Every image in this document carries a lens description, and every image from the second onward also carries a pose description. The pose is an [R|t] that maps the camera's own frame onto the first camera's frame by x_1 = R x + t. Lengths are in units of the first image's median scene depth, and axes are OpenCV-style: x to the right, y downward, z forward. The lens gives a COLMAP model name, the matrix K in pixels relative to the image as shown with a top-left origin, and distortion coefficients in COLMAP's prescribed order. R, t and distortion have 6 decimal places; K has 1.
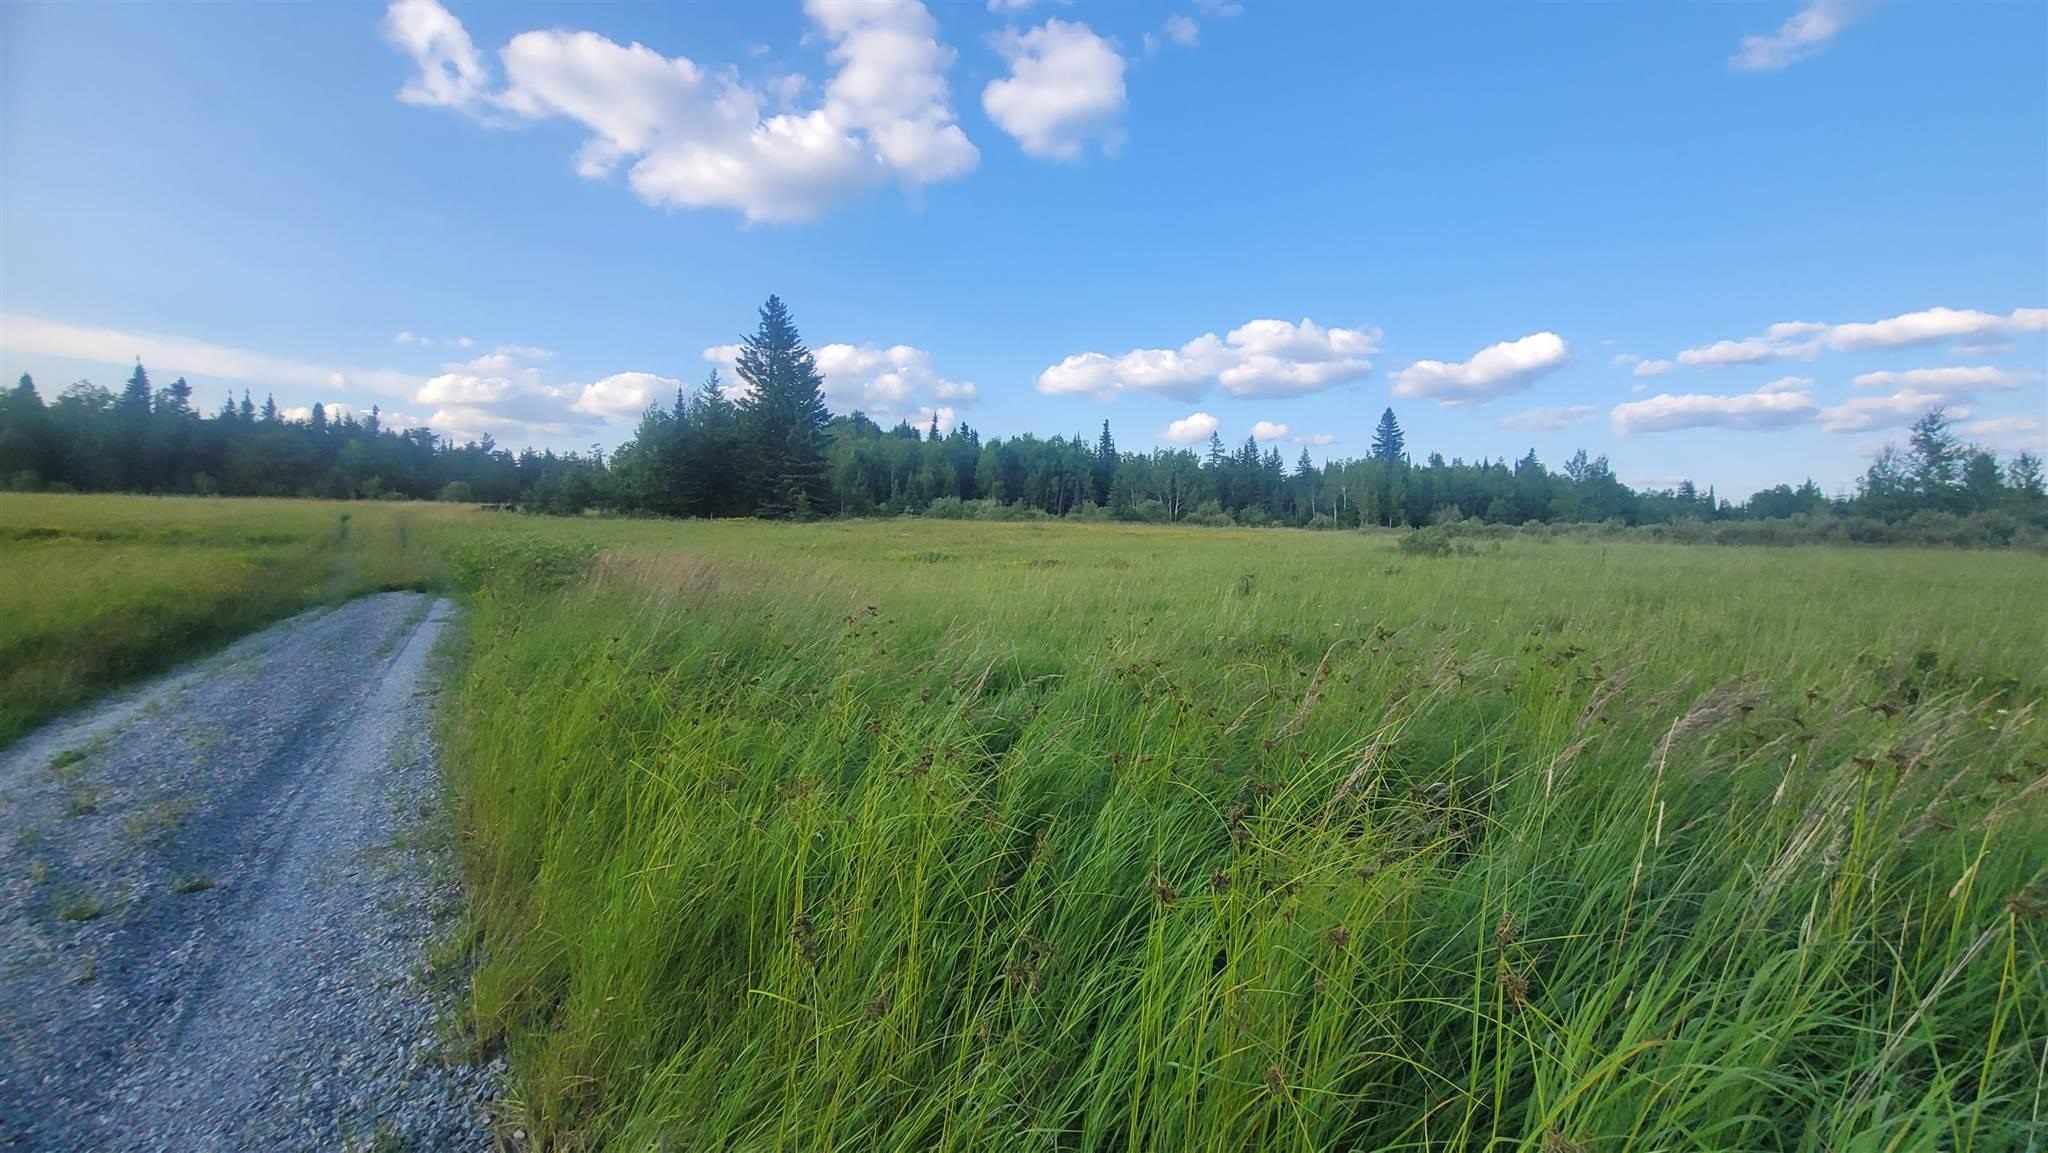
lens RADIAL K [[789.1, 0, 1004.4], [0, 789.1, 624.3], [0, 0, 1]] dist [-0.000756, 0.000041]
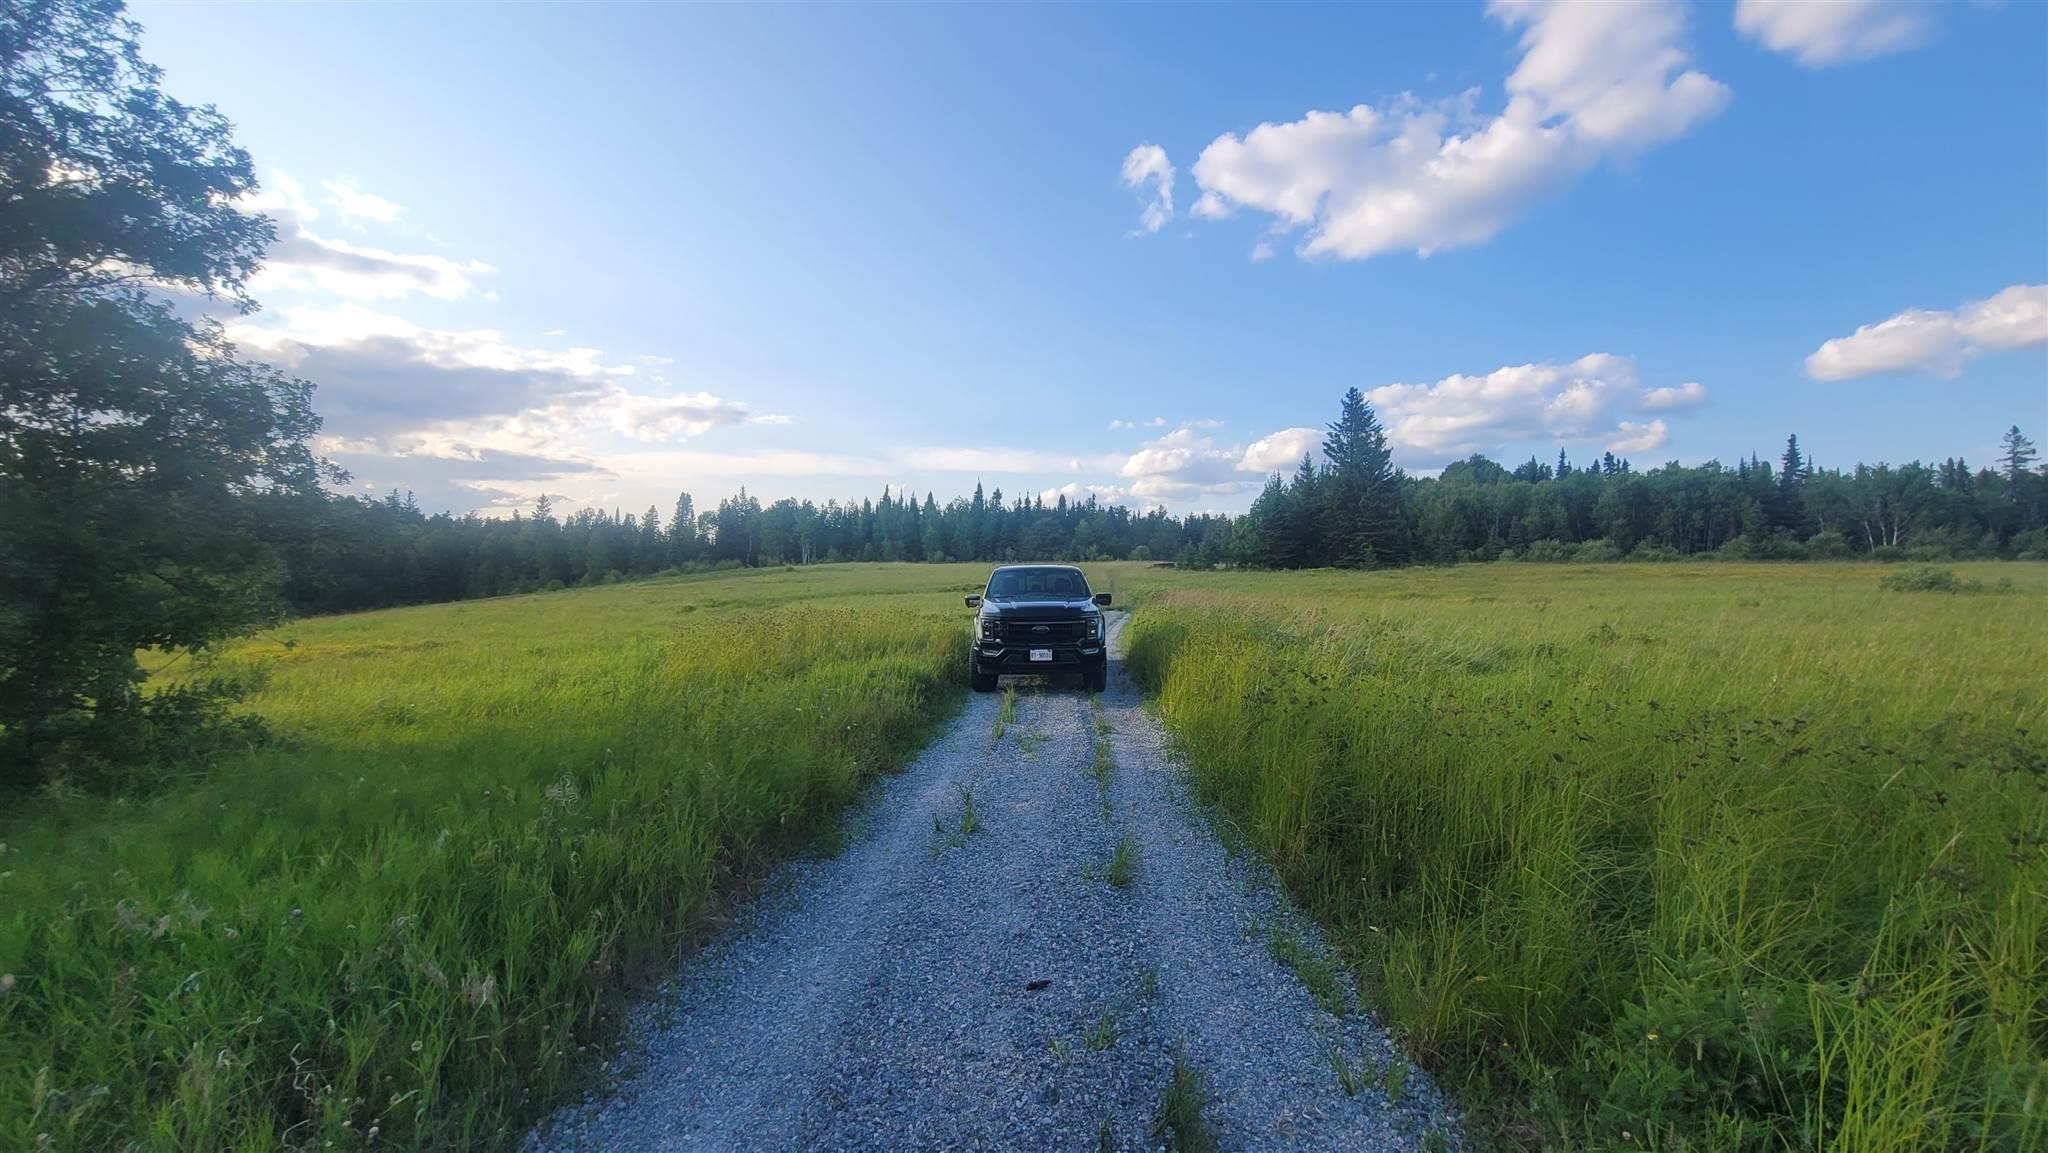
lens RADIAL K [[831.3, 0, 1024.0], [0, 831.3, 576.5], [0, 0, 1]] dist [-0.000848, -0.000037]
pose [[0.731522, -0.019157, -0.681549, 0.089068], [-0.060805, 0.993789, -0.093196, 0.011523], [0.679101, 0.109617, 0.725814, -0.108541]]
